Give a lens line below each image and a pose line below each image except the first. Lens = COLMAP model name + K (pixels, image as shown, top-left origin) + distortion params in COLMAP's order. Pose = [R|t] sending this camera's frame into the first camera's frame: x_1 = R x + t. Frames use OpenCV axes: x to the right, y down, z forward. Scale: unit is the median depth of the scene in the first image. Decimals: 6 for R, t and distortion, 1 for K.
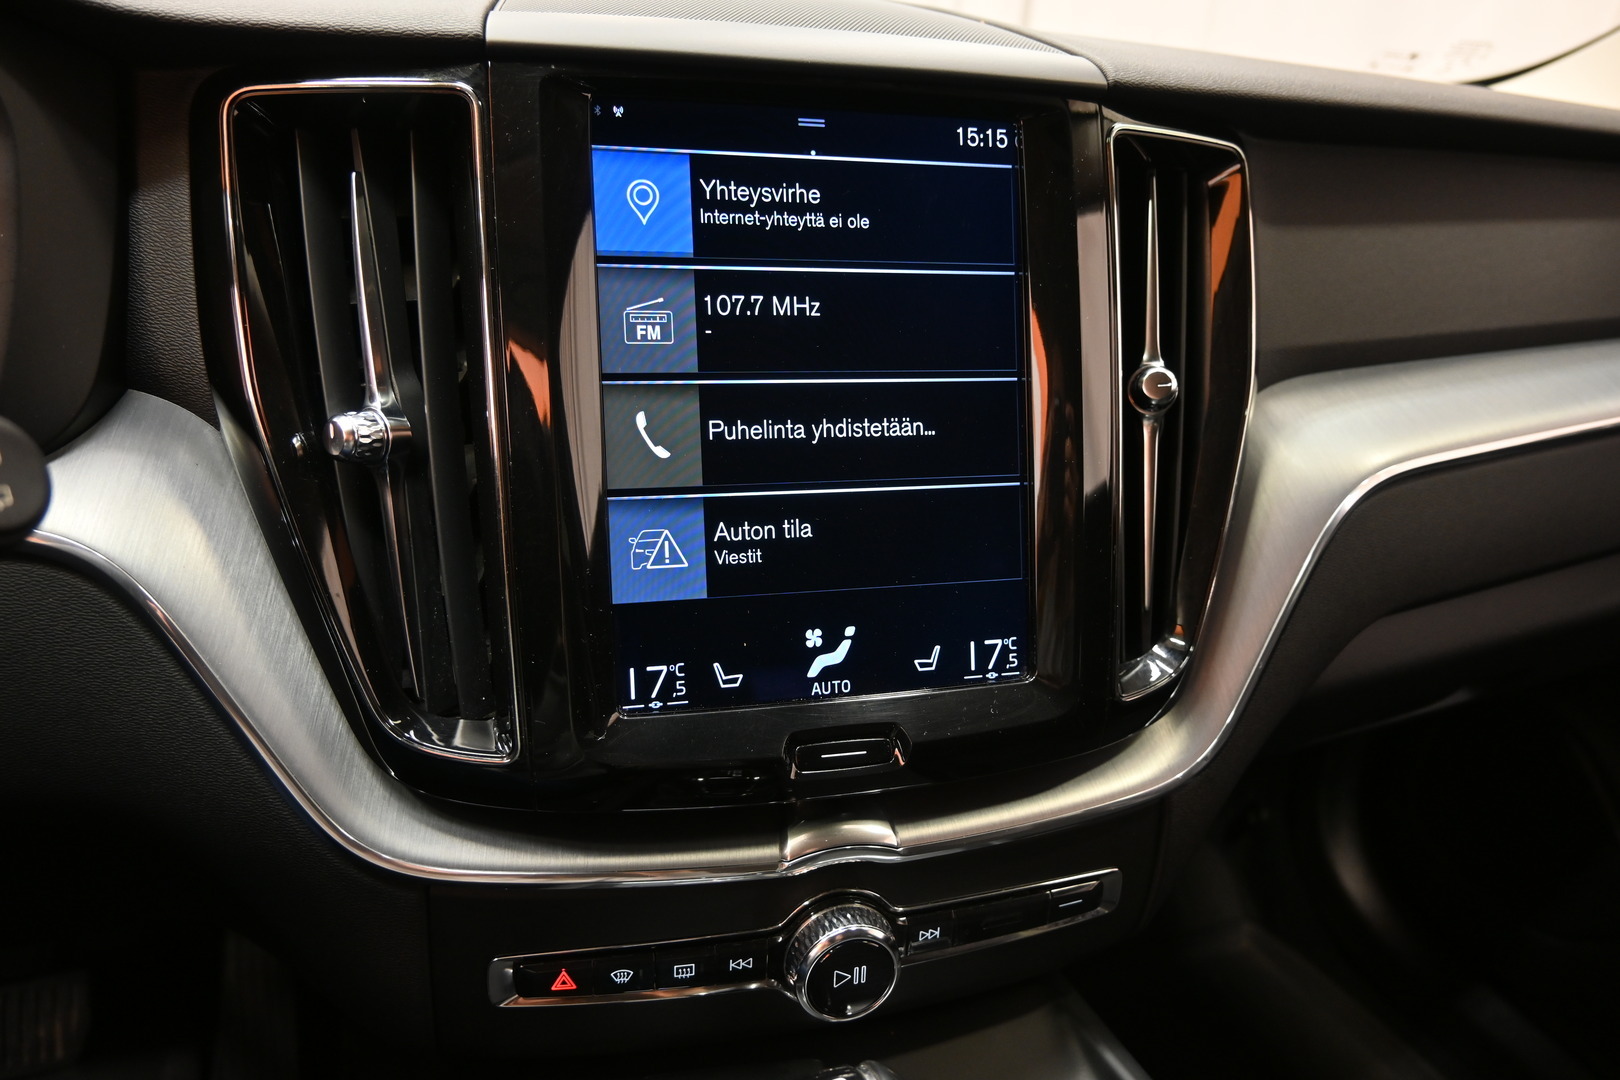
lens RADIAL K [[1122.1, 0, 810.0], [0, 1122.1, 540.0], [0, 0, 1]] dist [-0.001996, -0.000883]
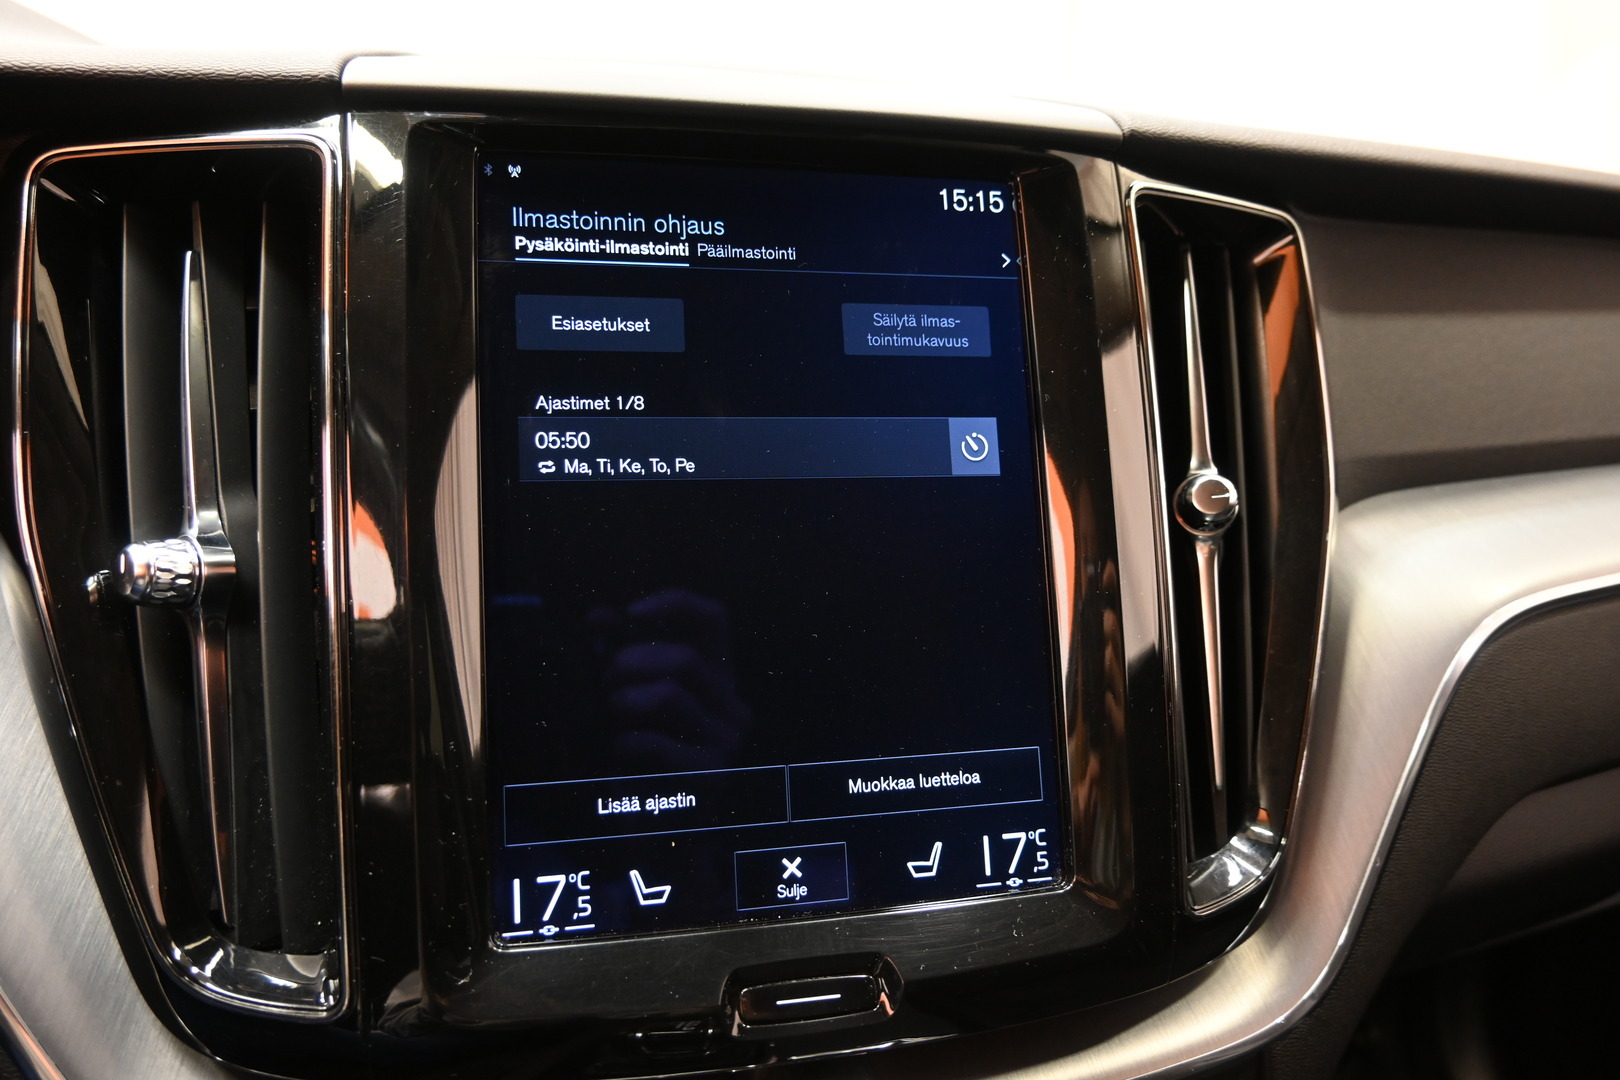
lens RADIAL K [[1122.1, 0, 810.0], [0, 1122.1, 540.0], [0, 0, 1]] dist [-0.001996, -0.000883]
pose [[0.998784, -0.023334, -0.043433, 0.064375], [0.015981, 0.986574, -0.162531, 0.015623], [0.046642, 0.161640, 0.985747, 0.224076]]
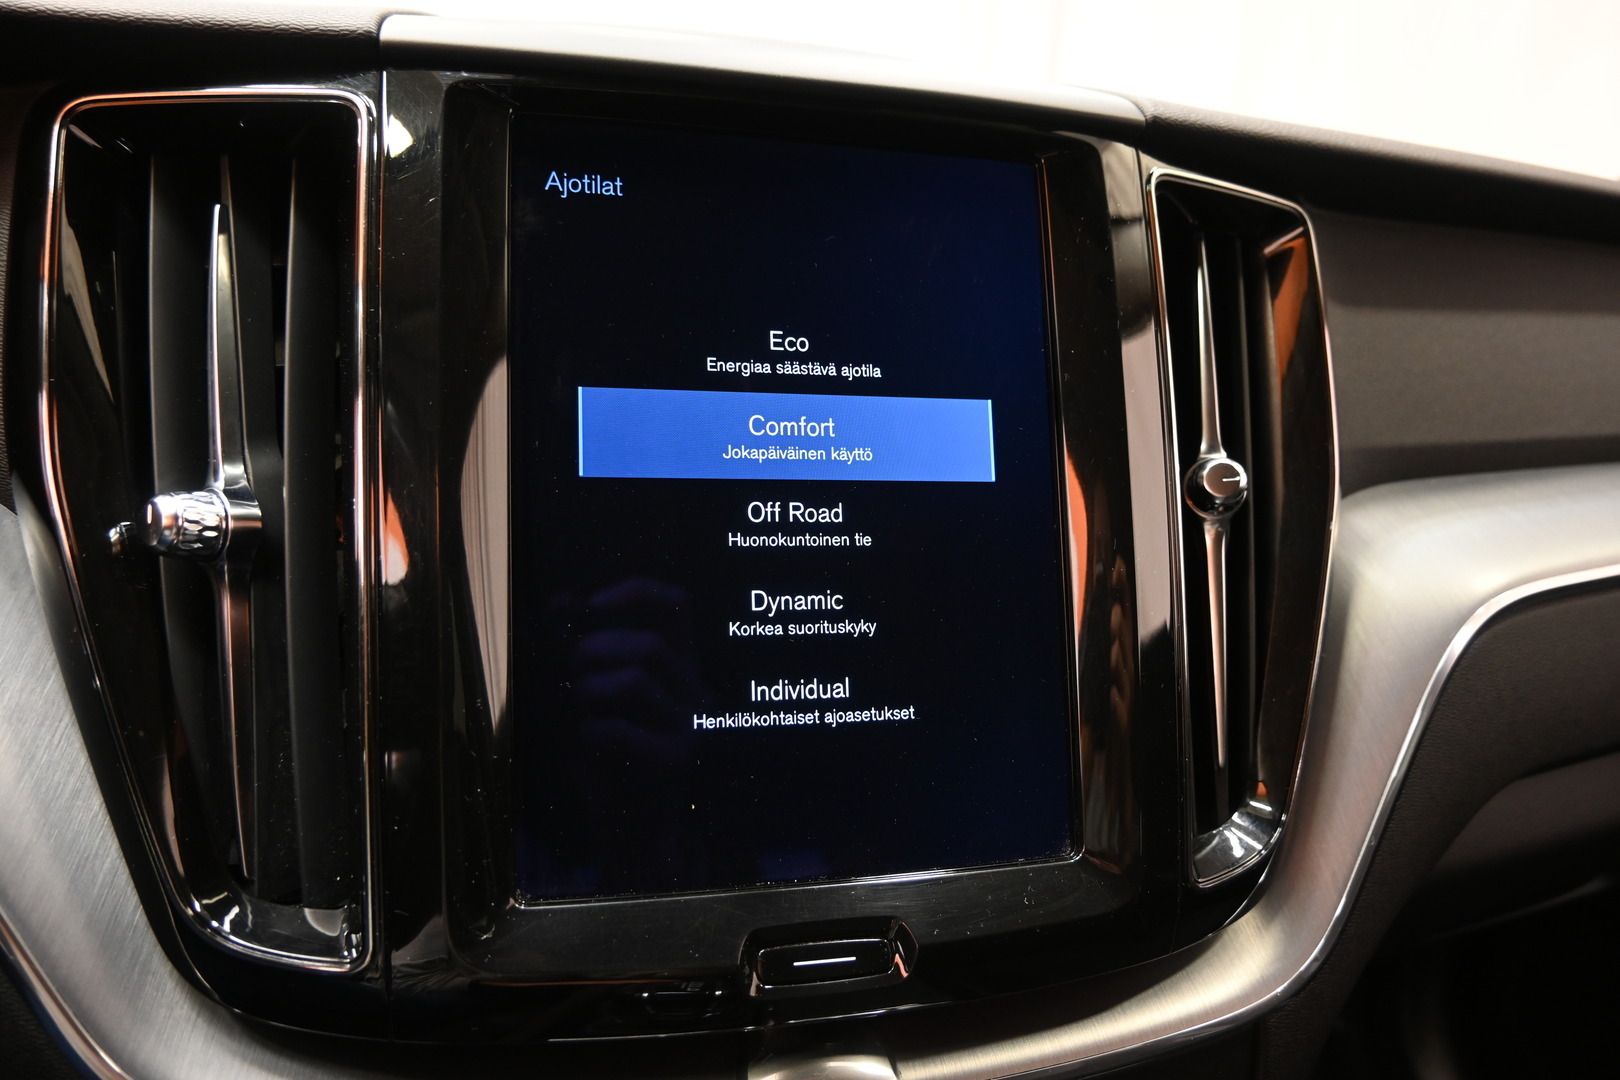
lens RADIAL K [[1122.1, 0, 810.0], [0, 1122.1, 540.0], [0, 0, 1]] dist [-0.001996, -0.000883]
pose [[0.999849, 0.001049, -0.017354, 0.030549], [-0.003754, 0.987655, -0.156601, 0.031931], [0.016976, 0.156642, 0.987510, 0.217627]]
